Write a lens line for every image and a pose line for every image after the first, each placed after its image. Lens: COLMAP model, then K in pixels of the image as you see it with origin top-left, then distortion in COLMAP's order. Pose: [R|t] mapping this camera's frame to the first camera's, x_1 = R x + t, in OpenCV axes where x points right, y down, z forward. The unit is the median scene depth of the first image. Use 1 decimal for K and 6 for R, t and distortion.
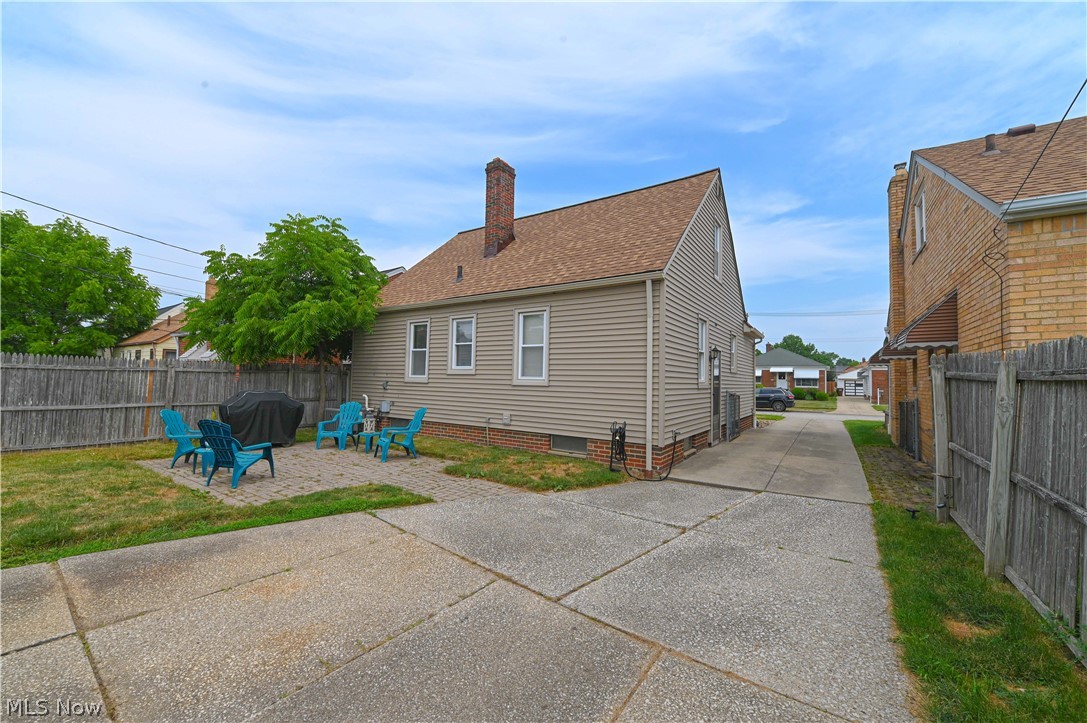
lens RADIAL K [[428.8, 0, 542.3], [0, 428.8, 361.2], [0, 0, 1]] dist [-0.010078, -0.000577]
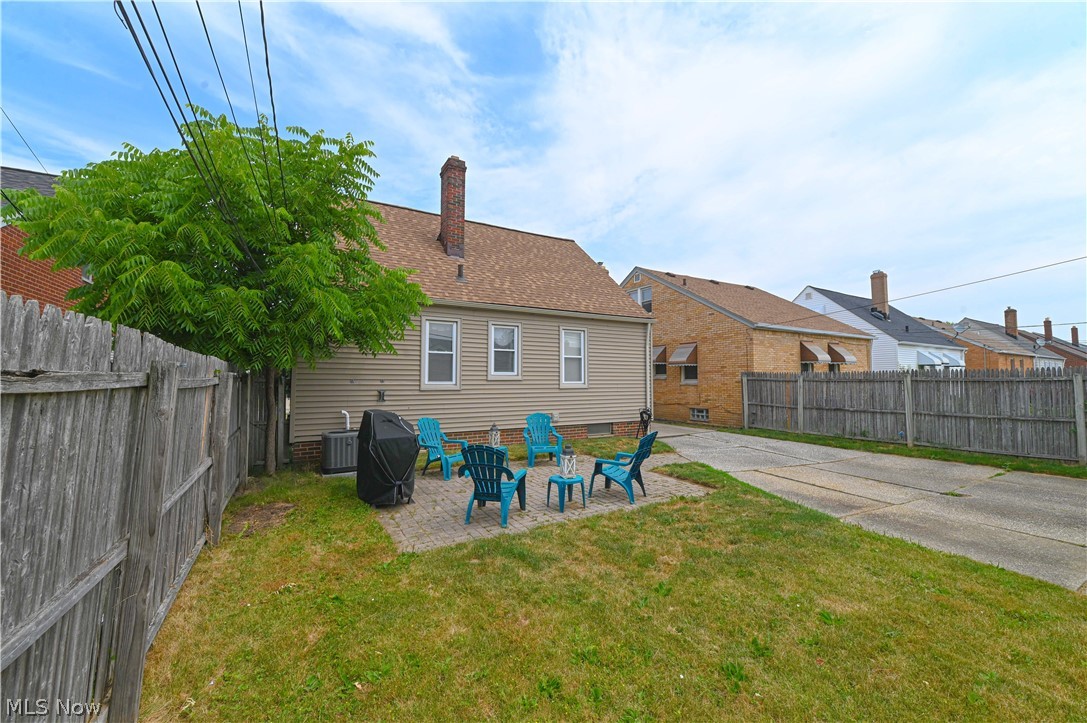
lens RADIAL K [[428.8, 0, 542.3], [0, 428.8, 361.2], [0, 0, 1]] dist [-0.010078, -0.000577]
pose [[0.418329, 0.025693, 0.907932, -1.092154], [-0.028229, 0.999485, -0.015277, -0.001014], [-0.907857, -0.019240, 0.418838, 0.501188]]
